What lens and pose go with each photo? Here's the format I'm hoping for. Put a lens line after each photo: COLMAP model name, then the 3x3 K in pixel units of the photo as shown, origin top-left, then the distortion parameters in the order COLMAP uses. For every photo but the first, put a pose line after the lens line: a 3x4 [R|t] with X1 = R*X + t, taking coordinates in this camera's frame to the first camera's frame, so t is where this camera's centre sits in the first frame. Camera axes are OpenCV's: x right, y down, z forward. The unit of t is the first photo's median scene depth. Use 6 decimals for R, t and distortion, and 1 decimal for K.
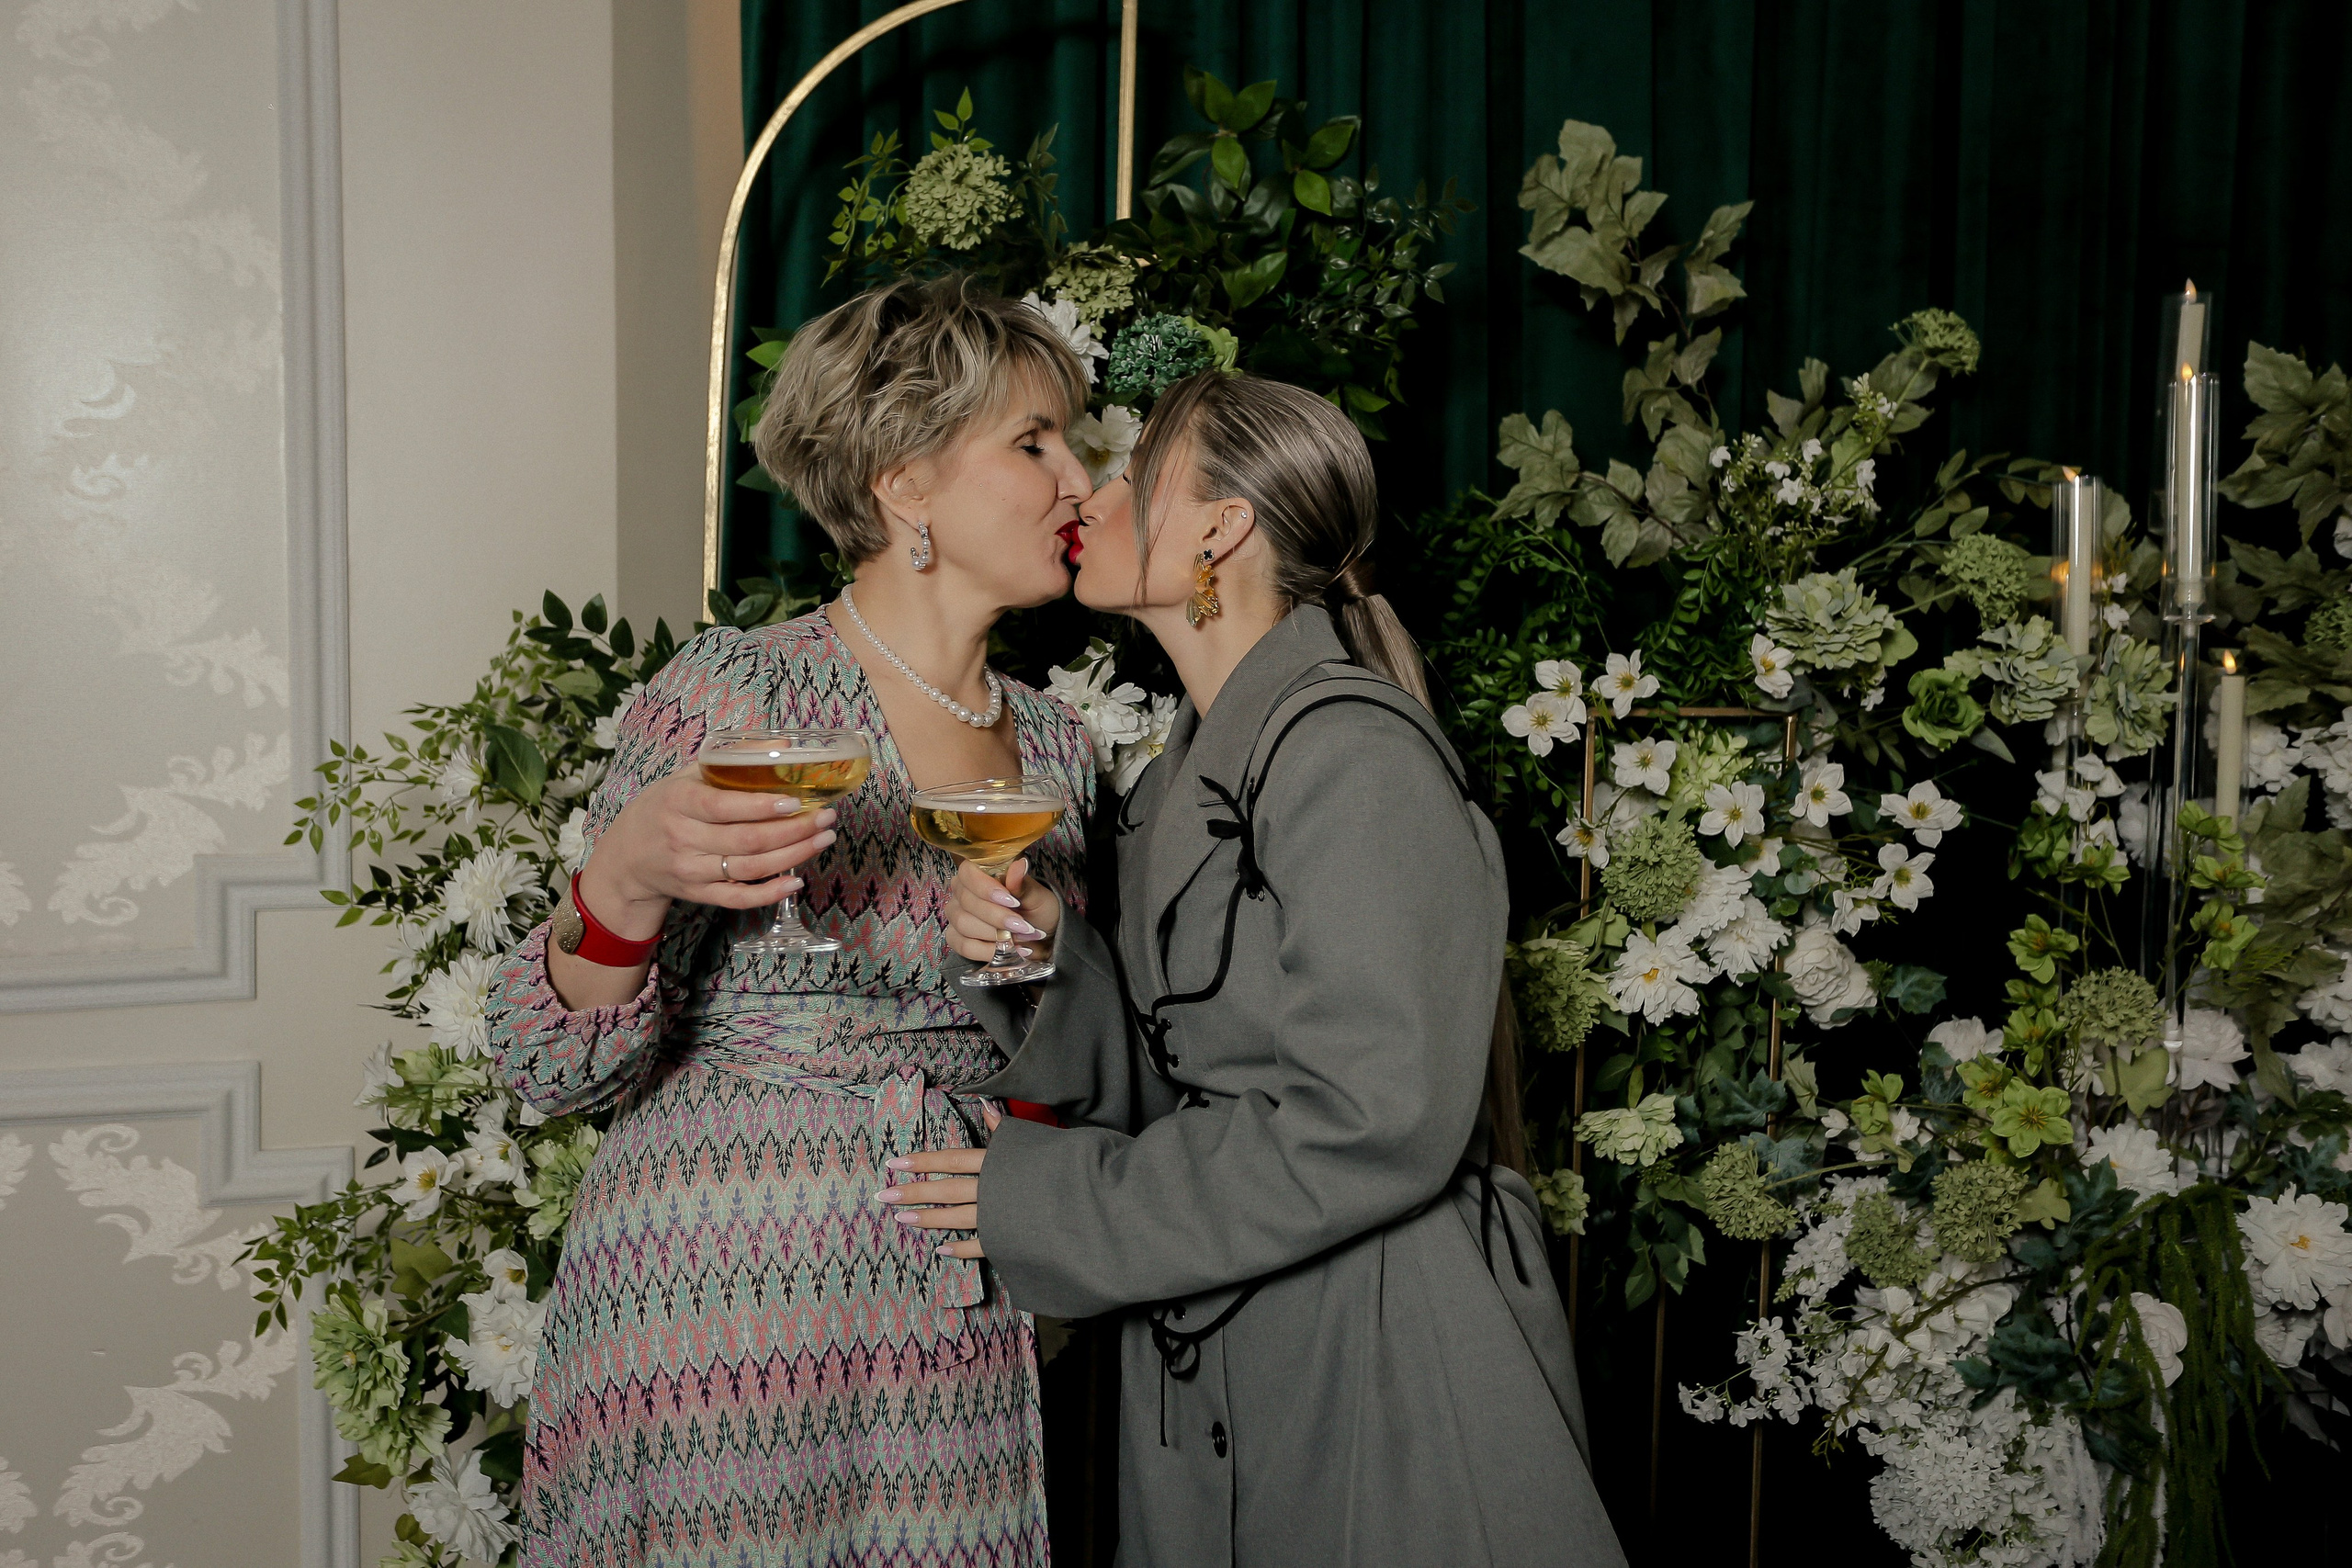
lens RADIAL K [[2287.2, 0, 1184.6], [0, 2287.2, 795.7], [0, 0, 1]] dist [0.025846, 0.000000]
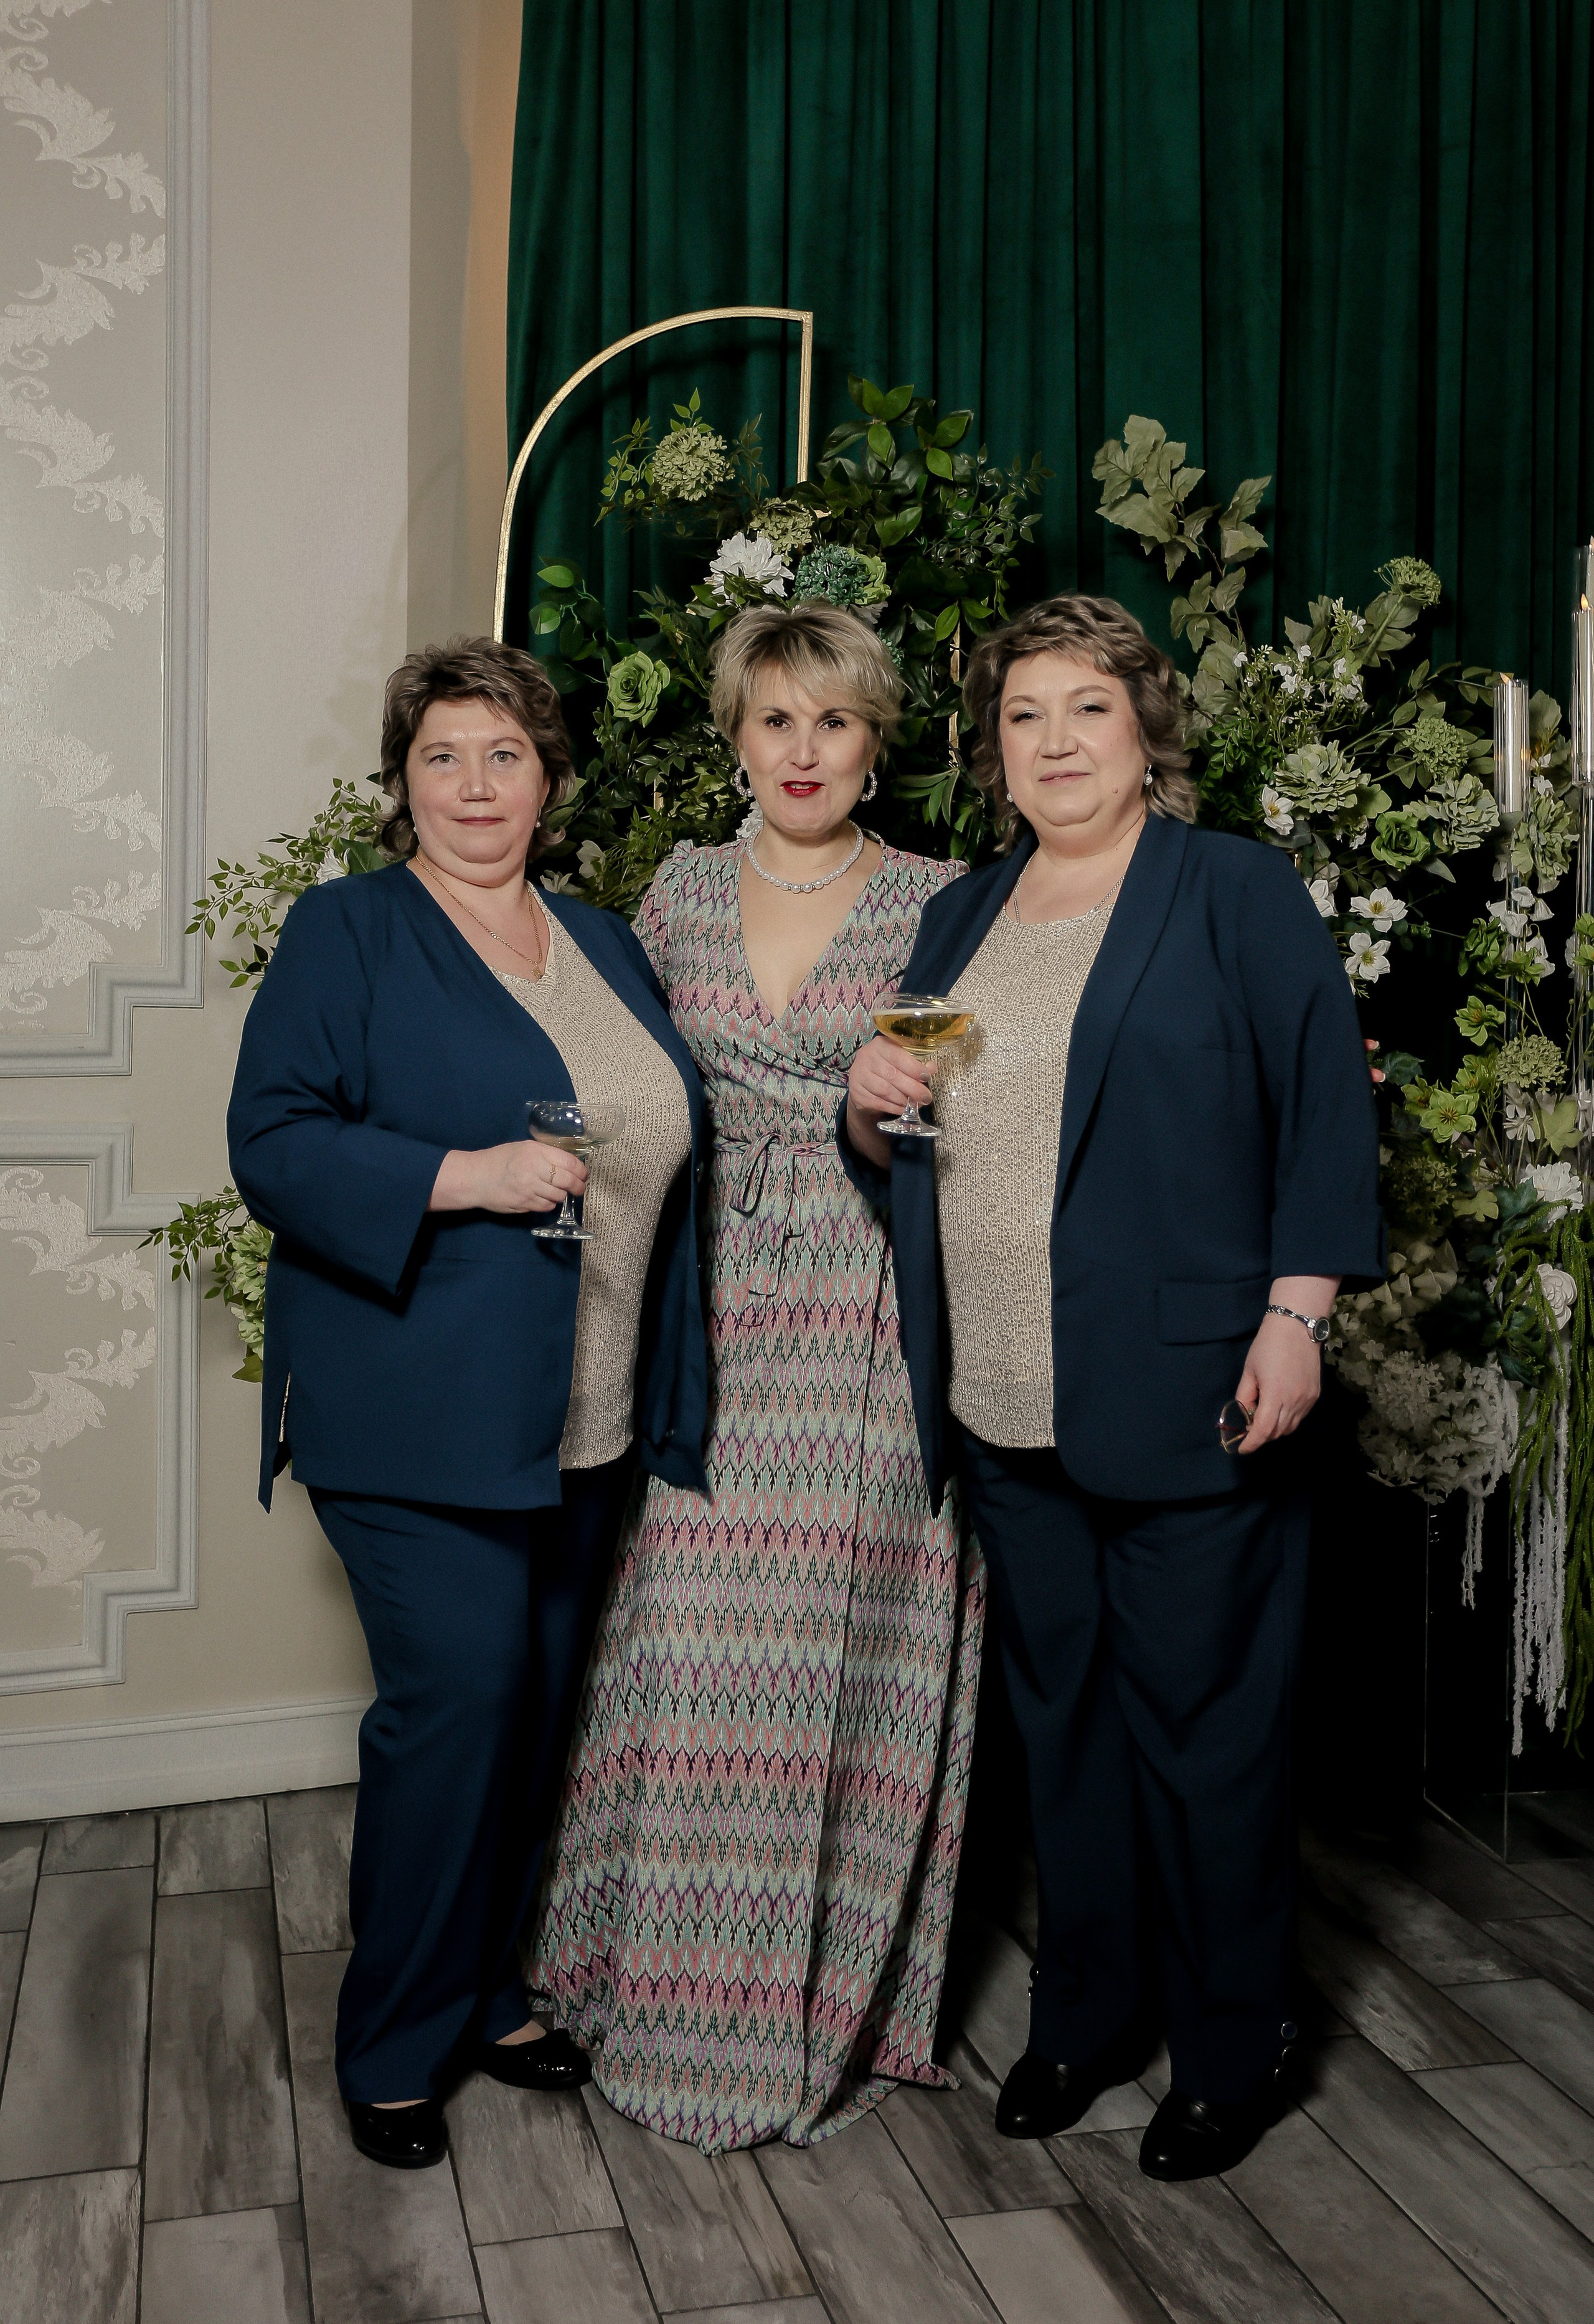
lens RADIAL K [[2533.8, 0, 862.2], [0, 2533.8, 1042.2], [0, 0, 1]] dist [0.036782, 0.000000]
pose [[0.999890, 0.002861, 0.014563, -0.012674], [-0.002145, 0.998797, -0.048992, 0.158576], [-0.014686, 0.048956, 0.998693, -0.508045]]
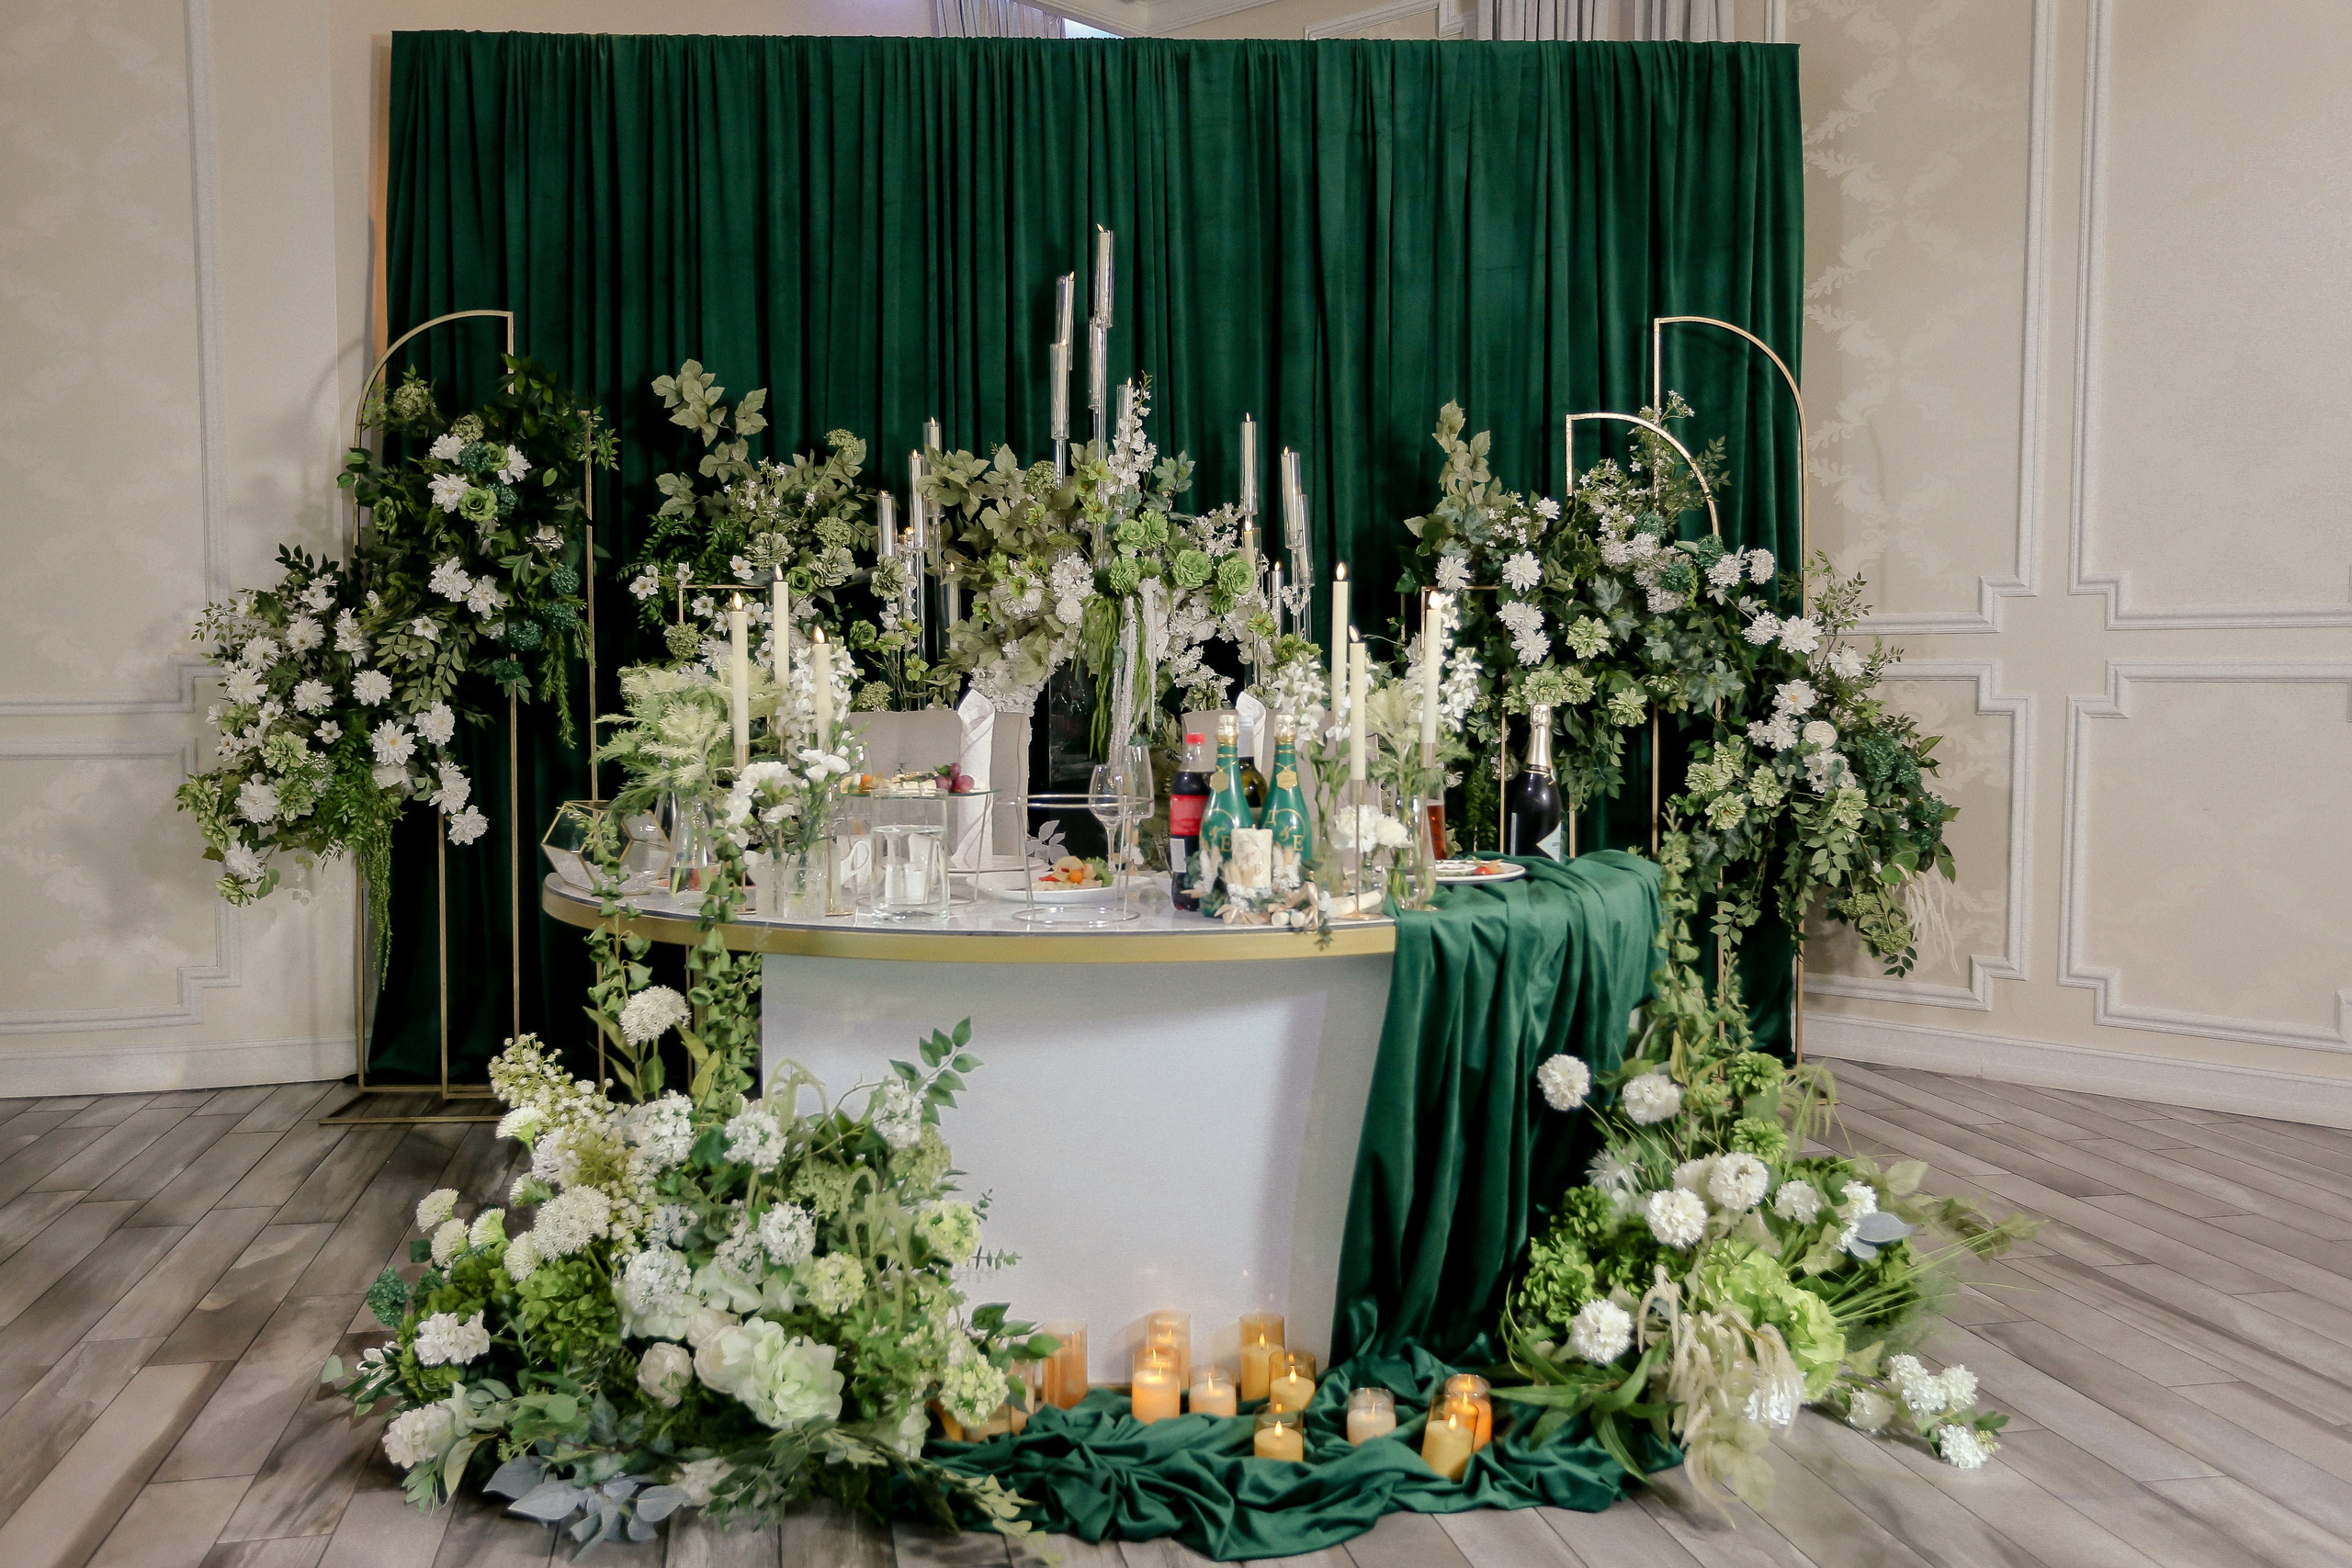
lens RADIAL K [[2150.7, 0, 1172.0], [0, 2150.7, 784.6], [0, 0, 1]] dist [0.000990, 0.045463]
pose [[0.998528, -0.008634, -0.053550, 0.900517], [0.007893, 0.999871, -0.014022, 0.237641], [0.053664, 0.013579, 0.998467, -1.480168]]
